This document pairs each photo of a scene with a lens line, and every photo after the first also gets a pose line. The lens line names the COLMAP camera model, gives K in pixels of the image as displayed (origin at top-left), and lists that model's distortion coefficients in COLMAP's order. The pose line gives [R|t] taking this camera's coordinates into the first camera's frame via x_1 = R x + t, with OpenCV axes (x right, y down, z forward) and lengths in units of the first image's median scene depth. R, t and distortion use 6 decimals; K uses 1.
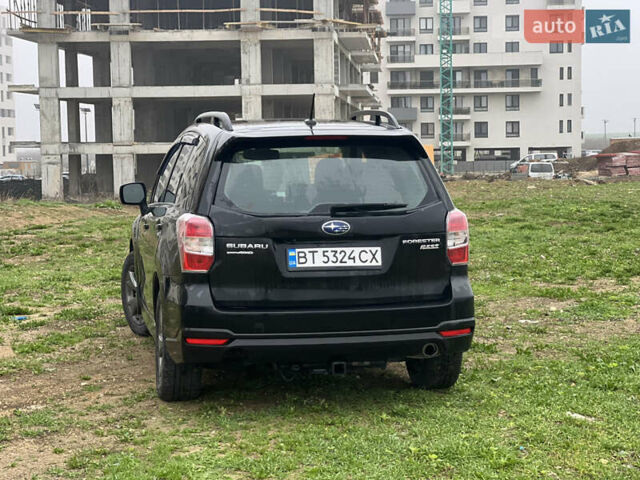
lens RADIAL K [[1407.8, 0, 320.0], [0, 1407.8, 240.0], [0, 0, 1]] dist [-0.116773, 4.679277]
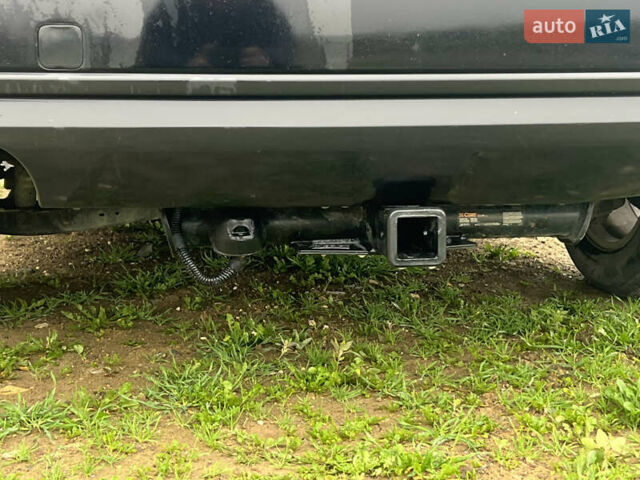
lens RADIAL K [[1407.8, 0, 320.0], [0, 1407.8, 240.0], [0, 0, 1]] dist [-0.116773, 4.679277]
pose [[0.999734, 0.017595, -0.014895, 0.000827], [-0.016157, 0.995654, 0.091720, 0.069158], [0.016444, -0.091455, 0.995673, 0.749708]]
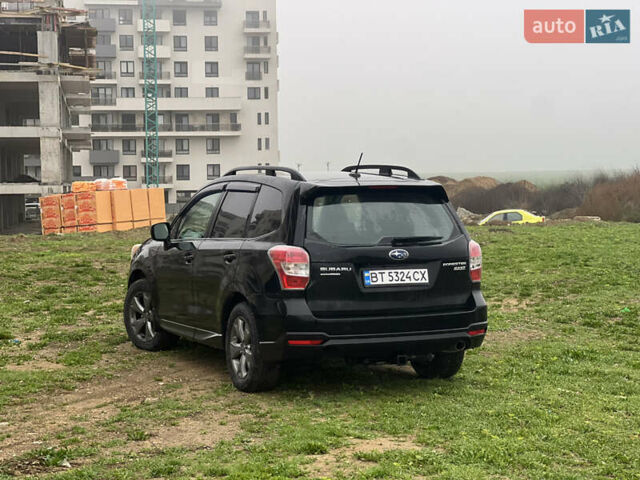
lens RADIAL K [[1407.8, 0, 320.0], [0, 1407.8, 240.0], [0, 0, 1]] dist [-0.116773, 4.679277]
pose [[0.975279, -0.007729, 0.220843, -0.349132], [0.014300, 0.999501, -0.028171, 0.013677], [-0.220515, 0.030633, 0.974902, -0.283357]]
